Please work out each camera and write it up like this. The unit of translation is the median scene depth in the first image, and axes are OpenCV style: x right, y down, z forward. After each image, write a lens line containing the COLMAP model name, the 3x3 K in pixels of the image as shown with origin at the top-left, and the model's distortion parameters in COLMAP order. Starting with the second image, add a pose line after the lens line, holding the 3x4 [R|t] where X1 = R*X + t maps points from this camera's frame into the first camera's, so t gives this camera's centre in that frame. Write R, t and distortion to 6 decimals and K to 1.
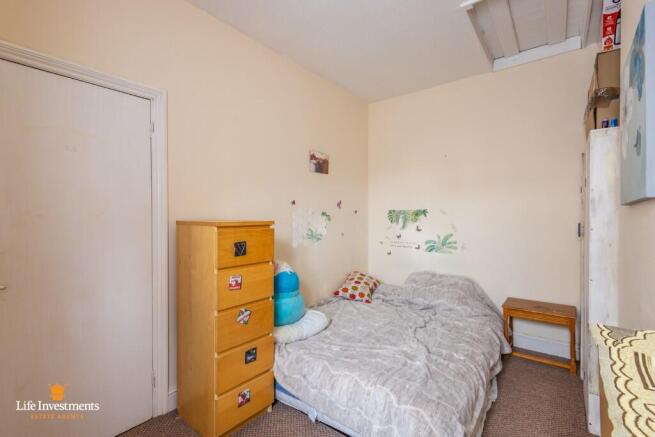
lens RADIAL K [[295.7, 0, 321.1], [0, 295.7, 218.1], [0, 0, 1]] dist [0.000878, 0.000195]
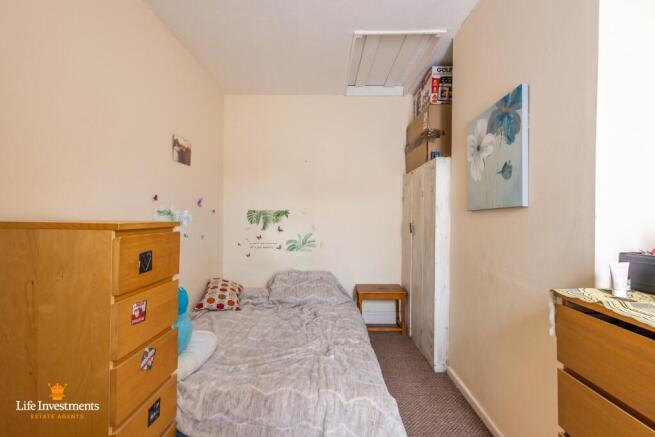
lens RADIAL K [[295.7, 0, 321.1], [0, 295.7, 218.1], [0, 0, 1]] dist [0.000878, 0.000195]
pose [[0.794652, 0.005992, 0.607035, -0.232476], [-0.004645, 0.999982, -0.003791, 0.001297], [-0.607047, 0.000193, 0.794666, 0.128657]]
